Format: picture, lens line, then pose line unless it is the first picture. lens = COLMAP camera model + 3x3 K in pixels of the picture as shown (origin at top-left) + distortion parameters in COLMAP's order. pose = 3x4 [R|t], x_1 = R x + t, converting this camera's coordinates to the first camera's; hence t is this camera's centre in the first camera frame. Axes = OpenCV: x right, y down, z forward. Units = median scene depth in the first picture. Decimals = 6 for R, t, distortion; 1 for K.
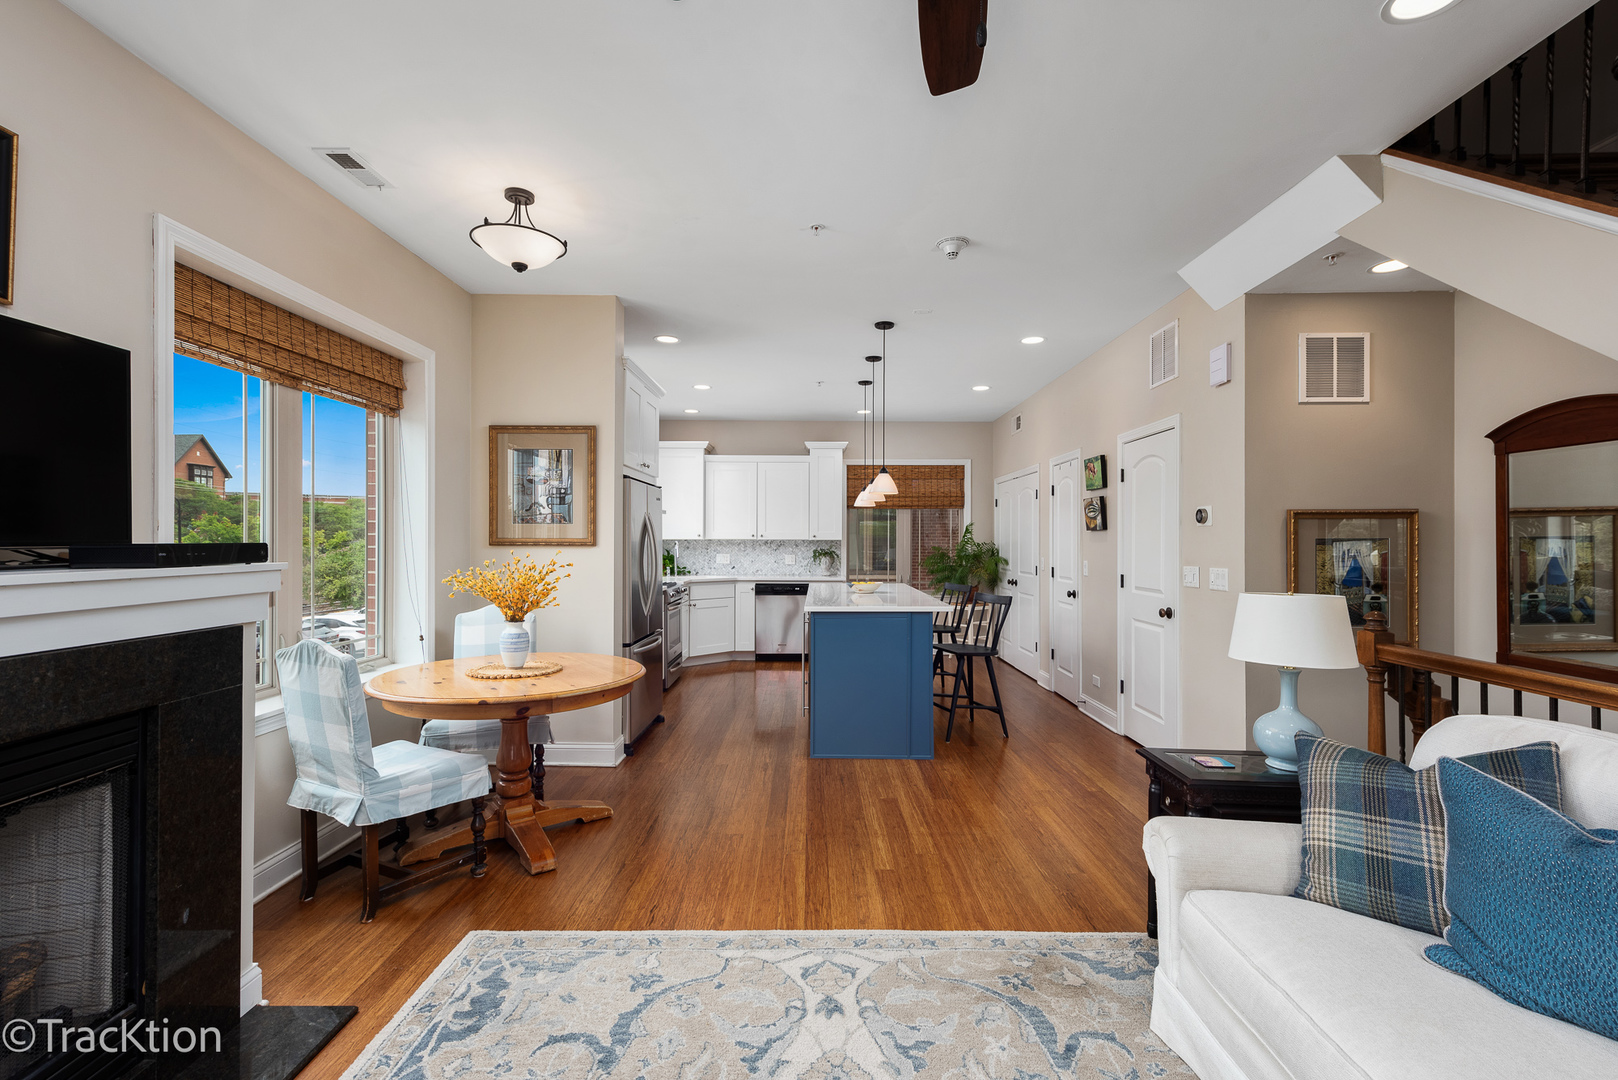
lens RADIAL K [[711.0, 0, 808.3], [0, 711.0, 531.0], [0, 0, 1]] dist [0.014189, -0.004518]
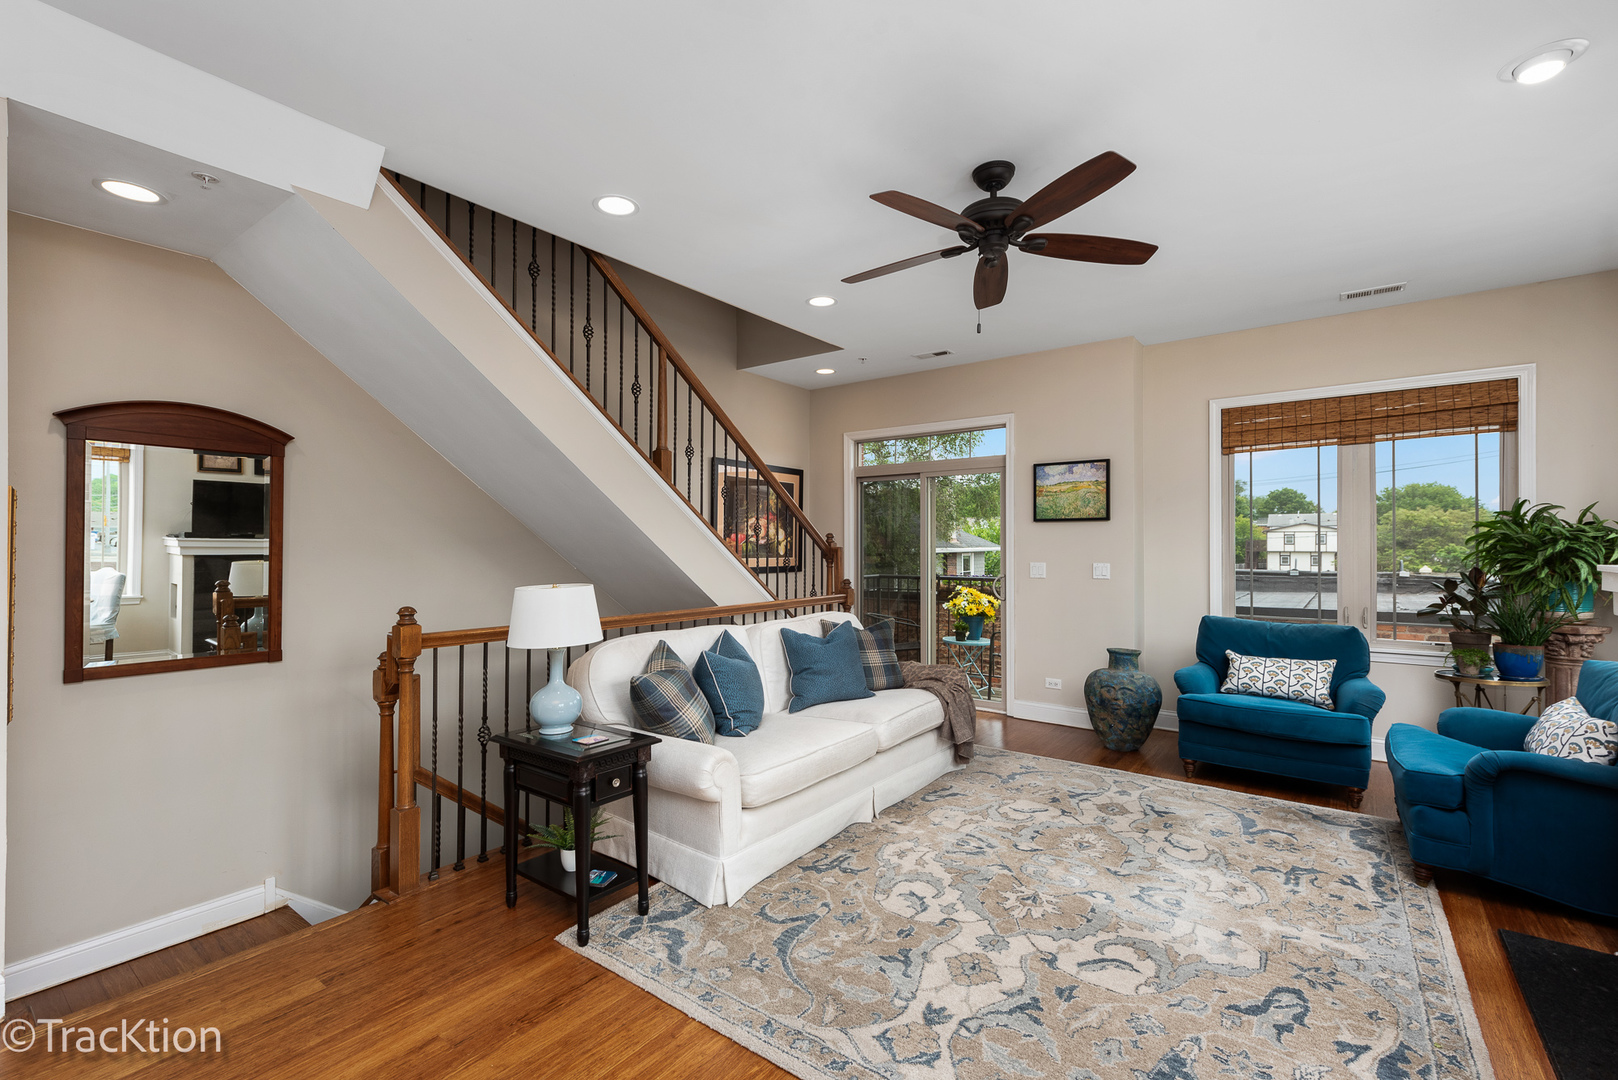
lens RADIAL K [[711.0, 0, 804.4], [0, 711.0, 541.4], [0, 0, 1]] dist [0.014189, -0.004518]
pose [[-0.798972, -0.002342, 0.601363, -0.403751], [-0.015928, 0.999724, -0.017269, 0.029233], [-0.601157, -0.023375, -0.798789, 1.847482]]
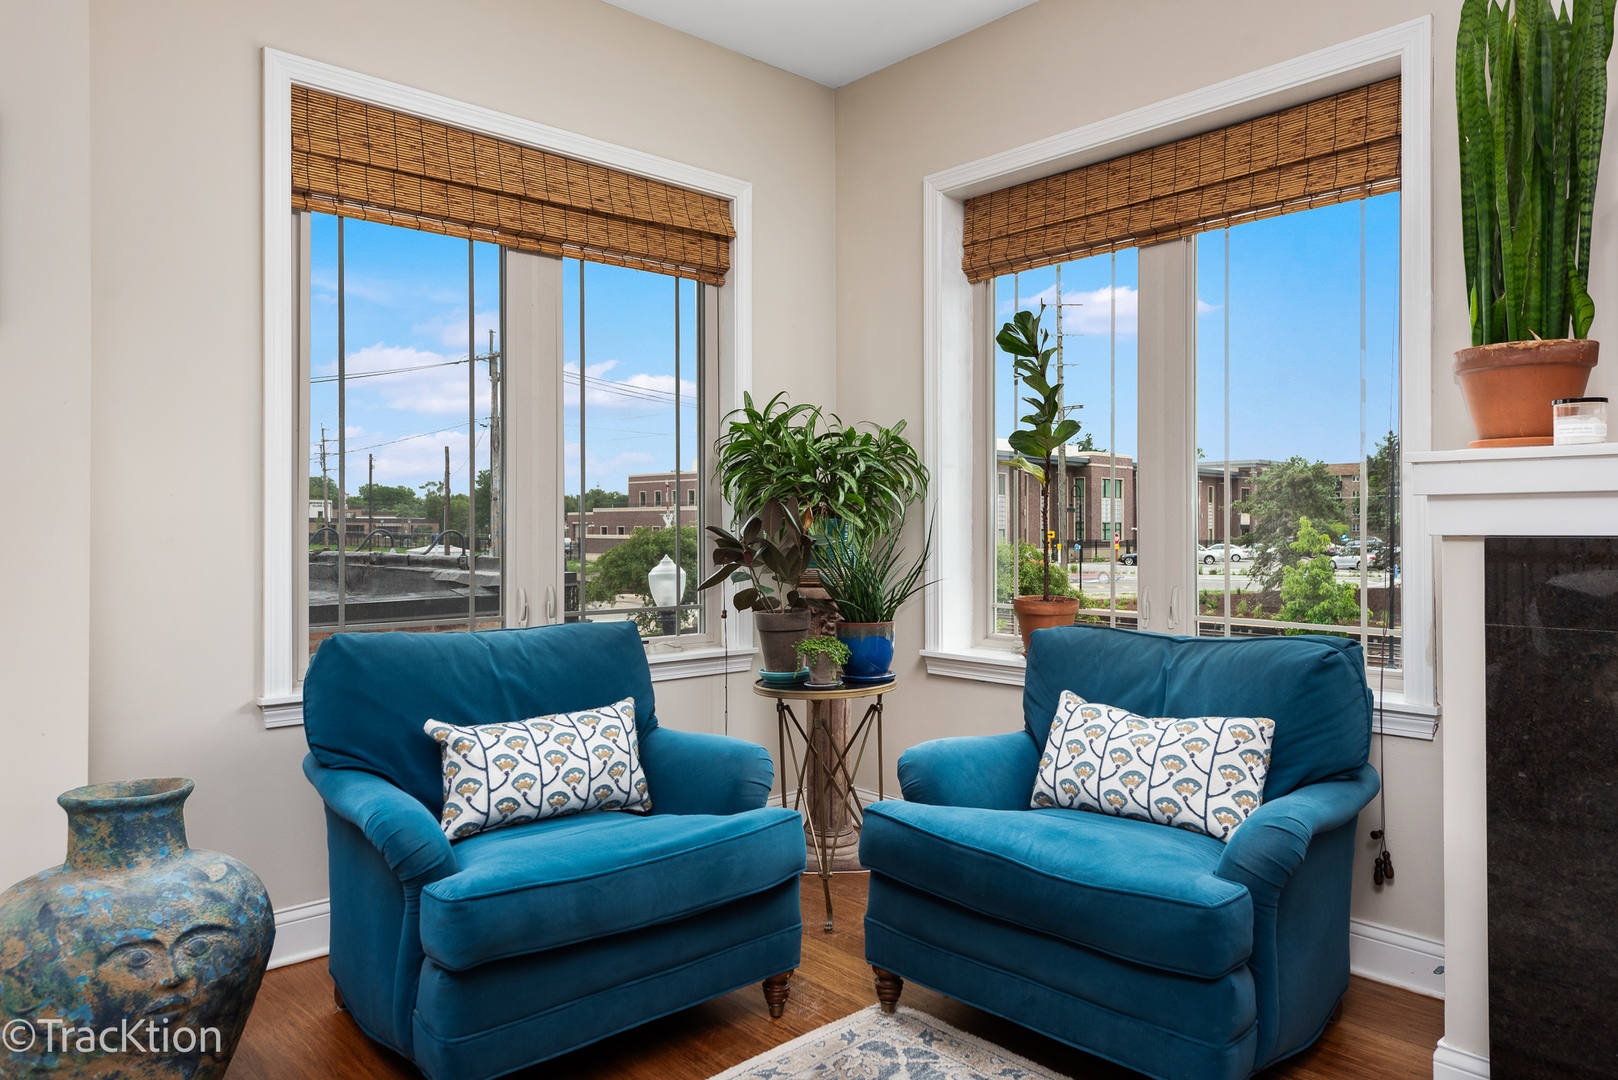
lens RADIAL K [[1076.5, 0, 823.2], [0, 1076.5, 517.0], [0, 0, 1]] dist [0.004527, 0.007699]
pose [[-0.730213, -0.012507, -0.683105, 0.351427], [0.007276, 0.999633, -0.026080, 0.108351], [0.683181, -0.024015, -0.729855, 0.546378]]
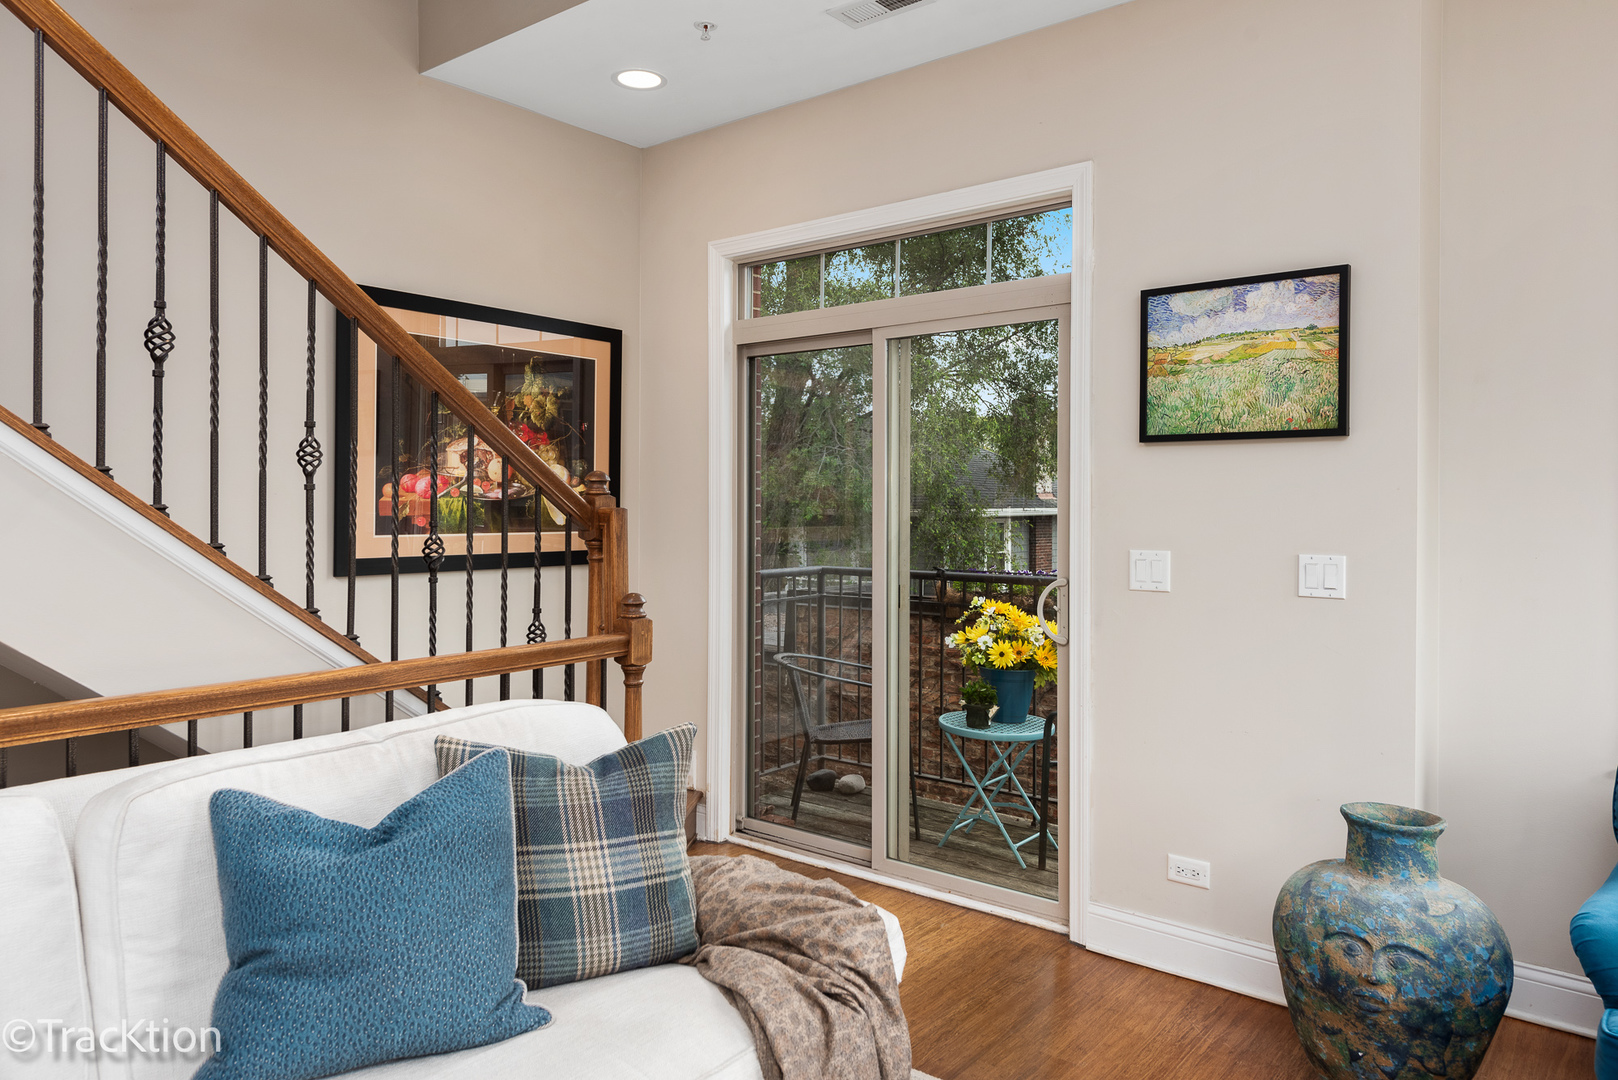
lens RADIAL K [[1076.5, 0, 797.5], [0, 1076.5, 516.2], [0, 0, 1]] dist [0.004527, 0.007699]
pose [[-0.777985, -0.015580, 0.628090, -0.082025], [-0.019055, 0.999818, 0.001200, 0.008414], [-0.627994, -0.011035, -0.778140, 0.736683]]
